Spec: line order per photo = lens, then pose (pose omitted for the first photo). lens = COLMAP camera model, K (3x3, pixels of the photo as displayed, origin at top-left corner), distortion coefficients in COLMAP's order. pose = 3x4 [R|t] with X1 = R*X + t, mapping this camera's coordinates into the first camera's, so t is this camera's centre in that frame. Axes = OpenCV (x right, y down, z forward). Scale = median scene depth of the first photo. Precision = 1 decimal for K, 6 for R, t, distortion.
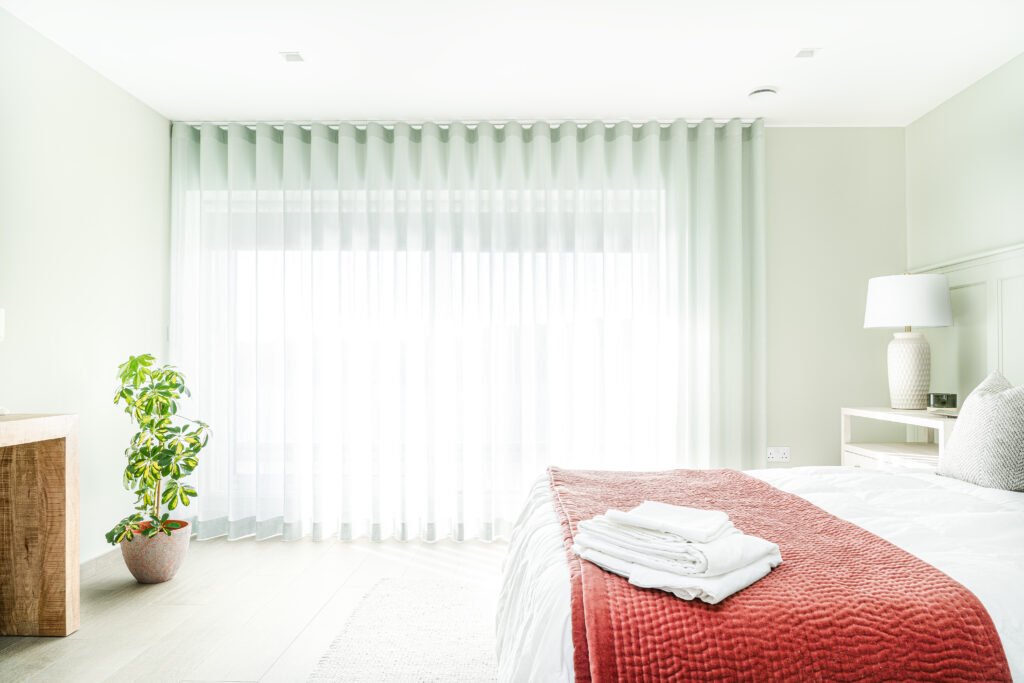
lens RADIAL K [[703.2, 0, 522.3], [0, 703.2, 368.2], [0, 0, 1]] dist [-0.010667, -0.004358]
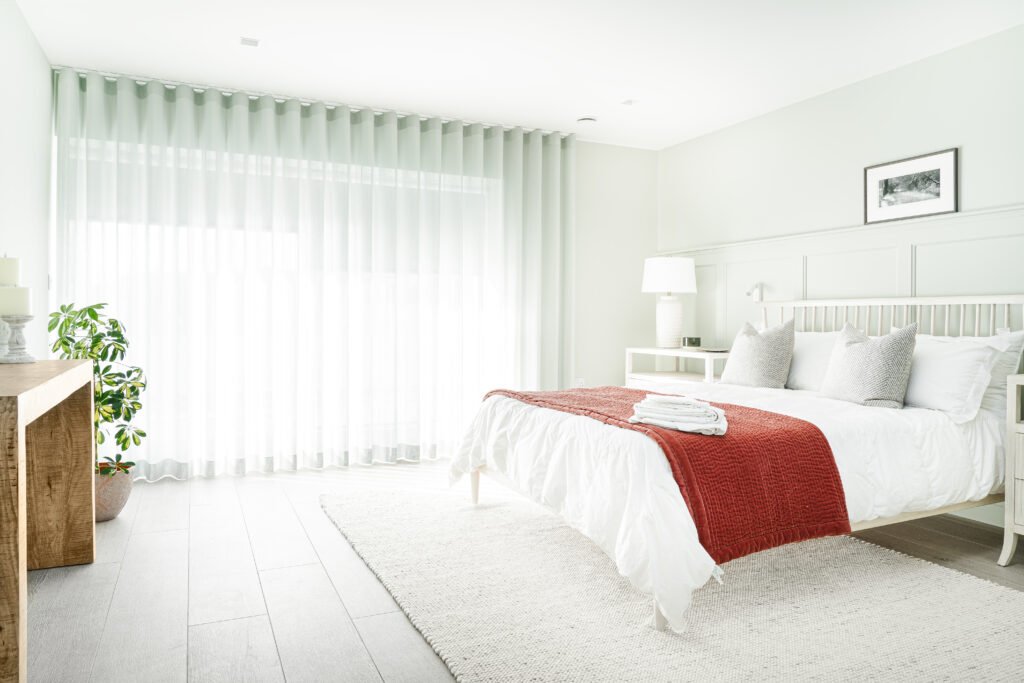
lens RADIAL K [[703.2, 0, 514.2], [0, 703.2, 346.2], [0, 0, 1]] dist [-0.010667, -0.004358]
pose [[0.897435, -0.011023, 0.441009, -0.433552], [-0.005899, 0.999299, 0.036982, 0.001568], [-0.441108, -0.035790, 0.896740, -0.206799]]
